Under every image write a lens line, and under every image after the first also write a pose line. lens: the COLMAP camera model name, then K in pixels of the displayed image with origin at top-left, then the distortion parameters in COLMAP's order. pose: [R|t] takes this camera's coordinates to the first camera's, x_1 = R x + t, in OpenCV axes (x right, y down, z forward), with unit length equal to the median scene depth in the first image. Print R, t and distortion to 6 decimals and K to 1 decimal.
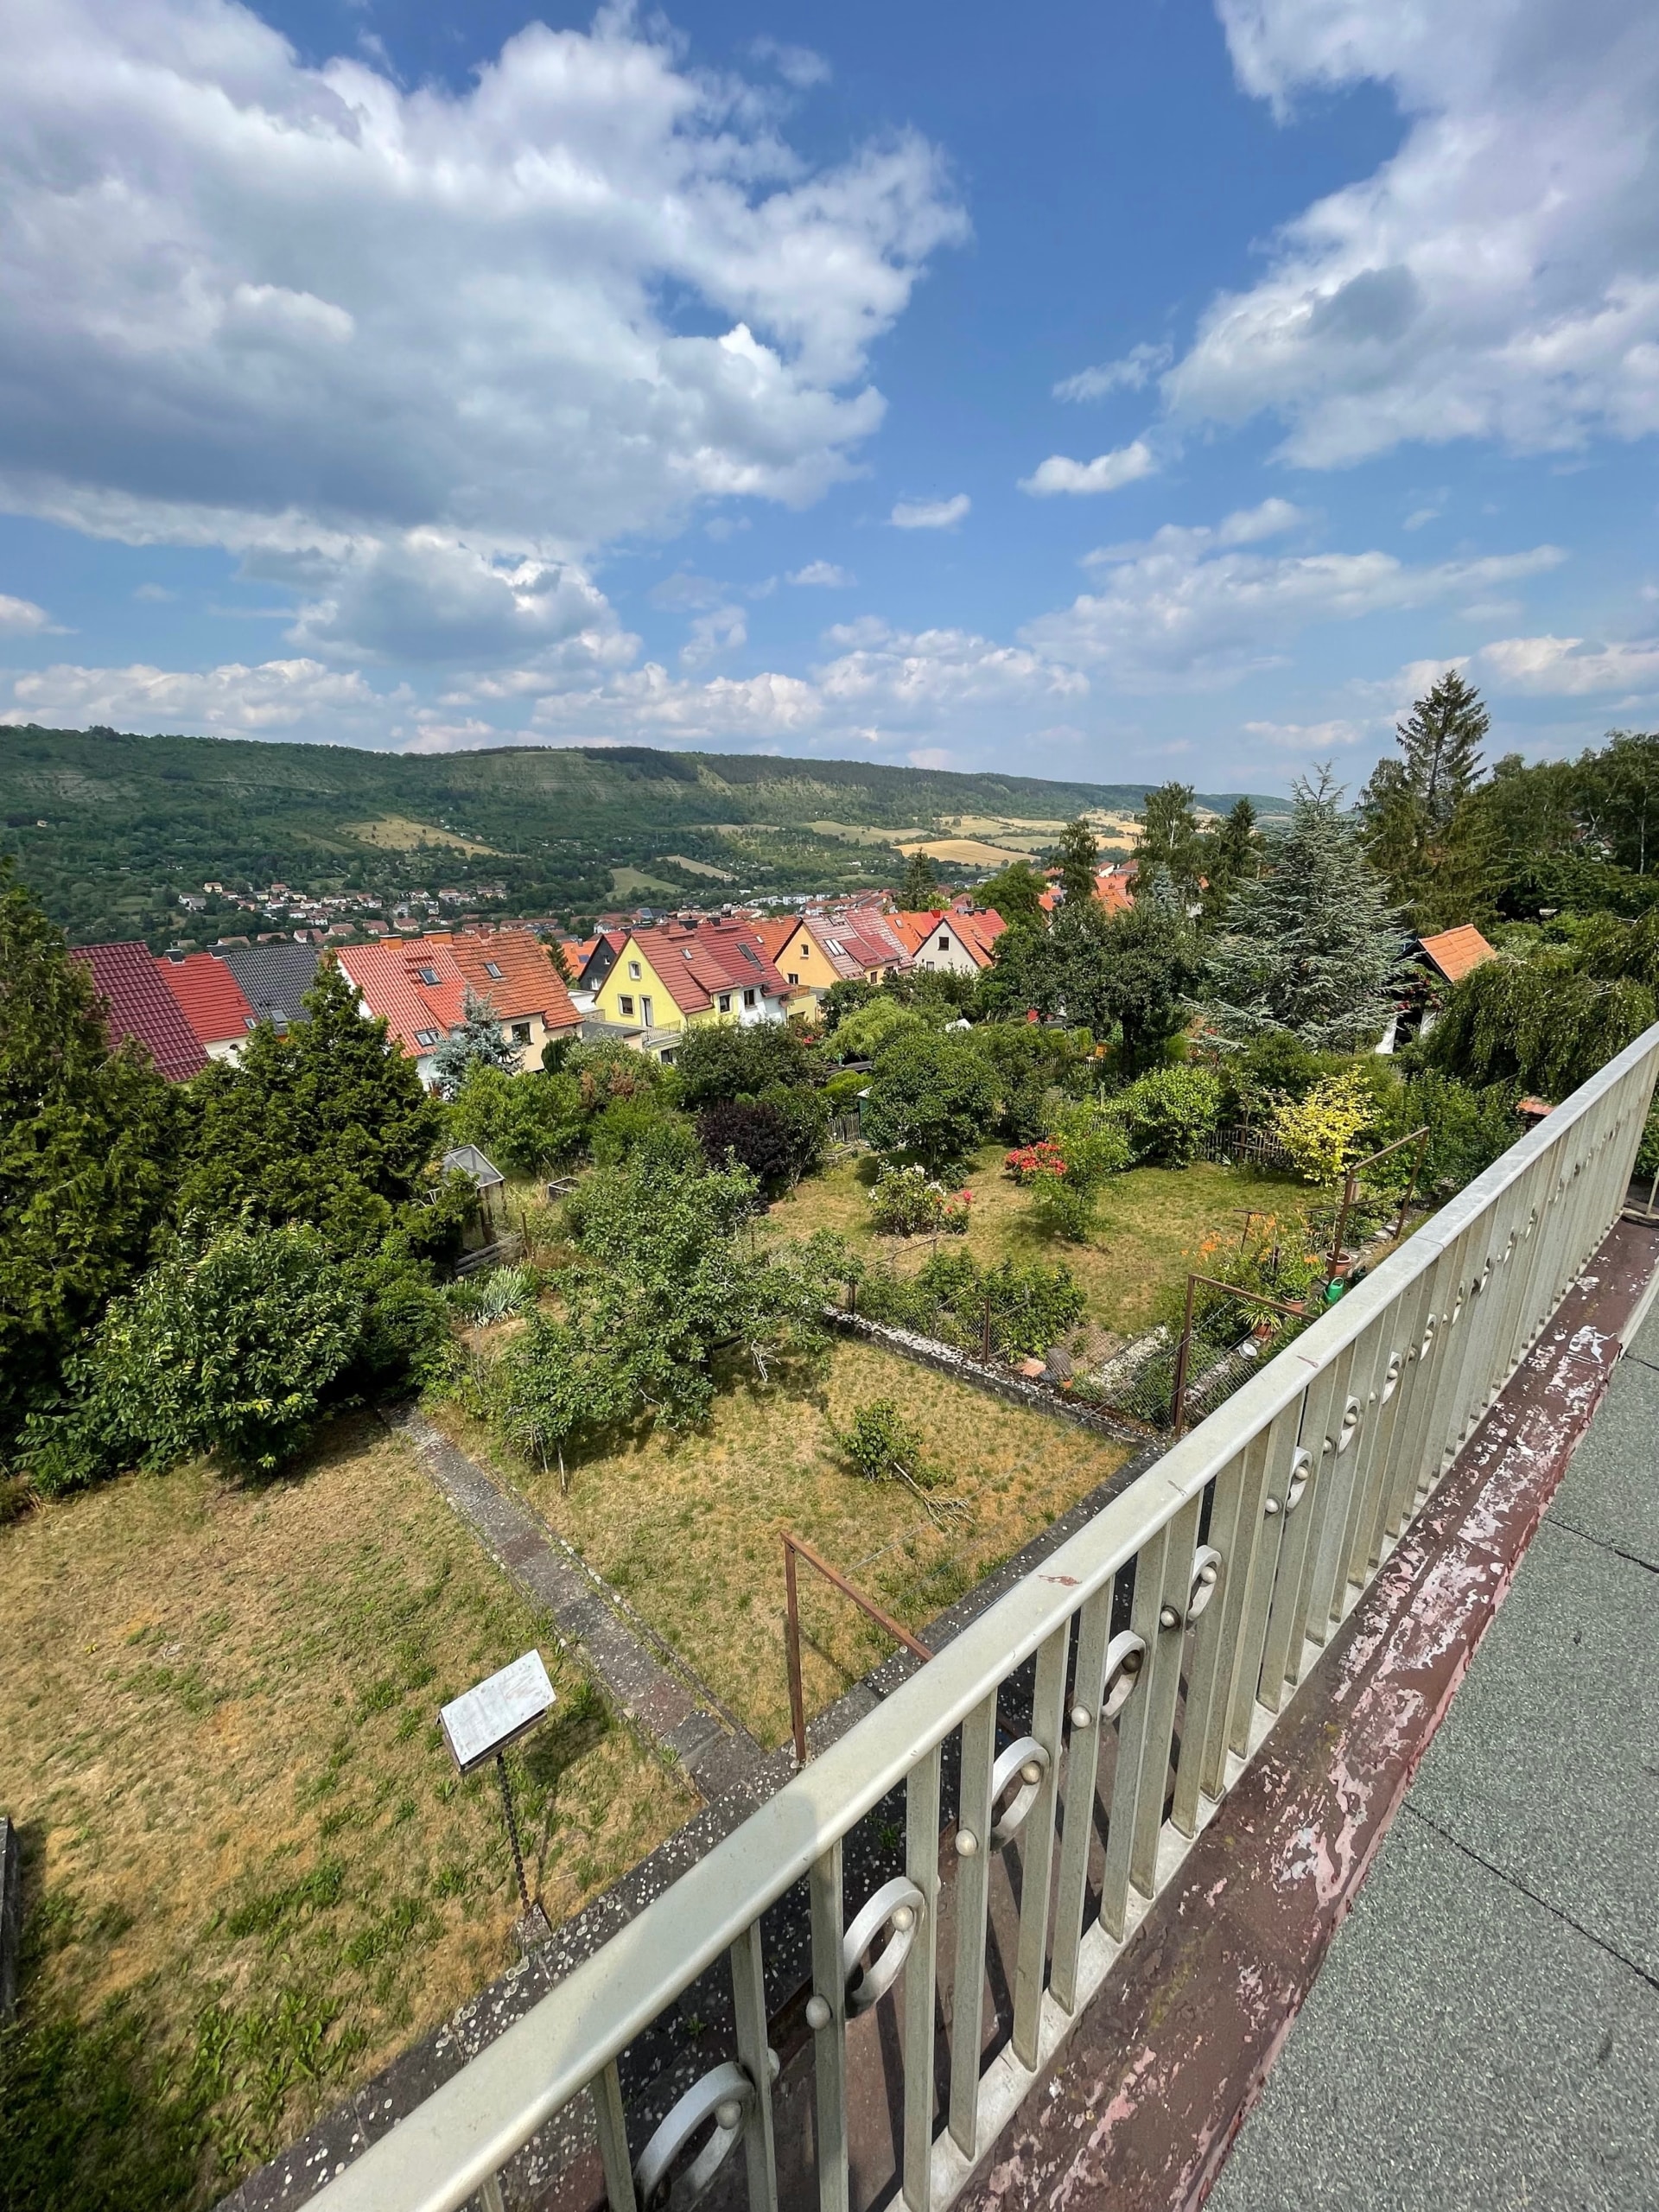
lens RADIAL K [[884.8, 0, 816.0], [0, 884.8, 1103.8], [0, 0, 1]] dist [-0.005483, 0.000833]
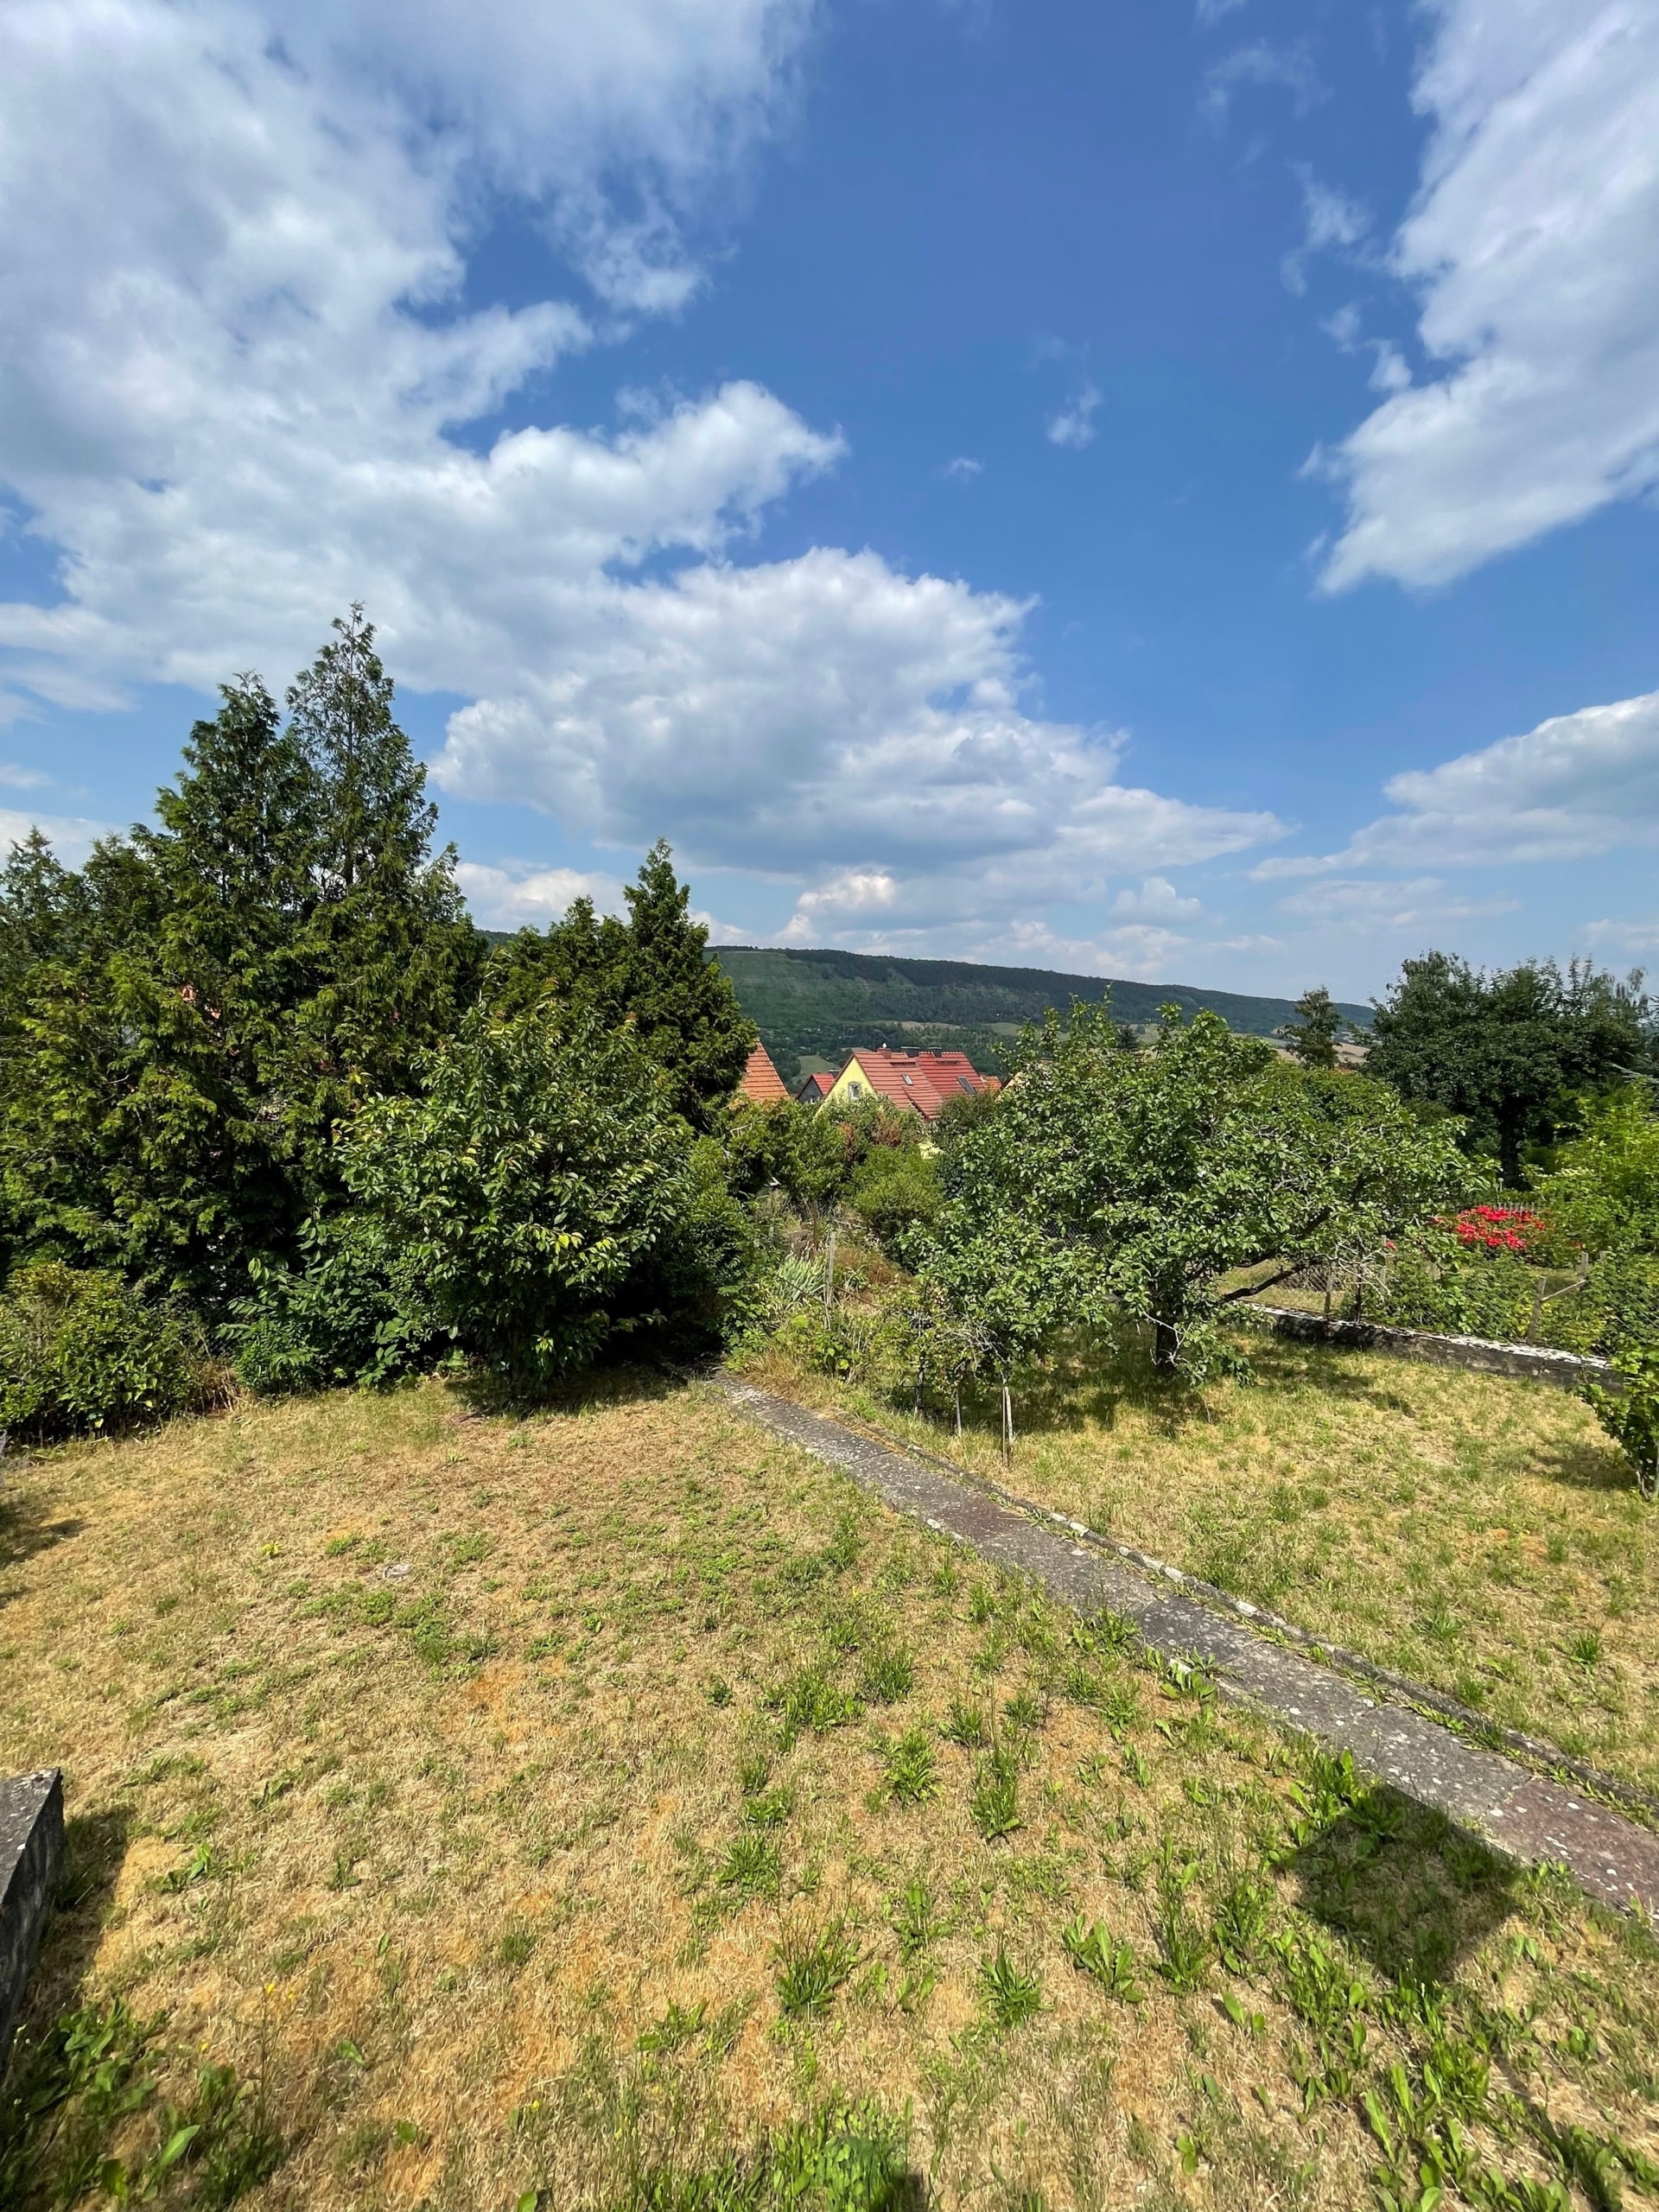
lens RADIAL K [[884.8, 0, 844.6], [0, 884.8, 1119.5], [0, 0, 1]] dist [-0.005483, 0.000833]
pose [[0.981709, 0.078199, -0.173587, -0.420994], [-0.107858, 0.979764, -0.168612, 0.452142], [0.156889, 0.184250, 0.970277, 0.499939]]
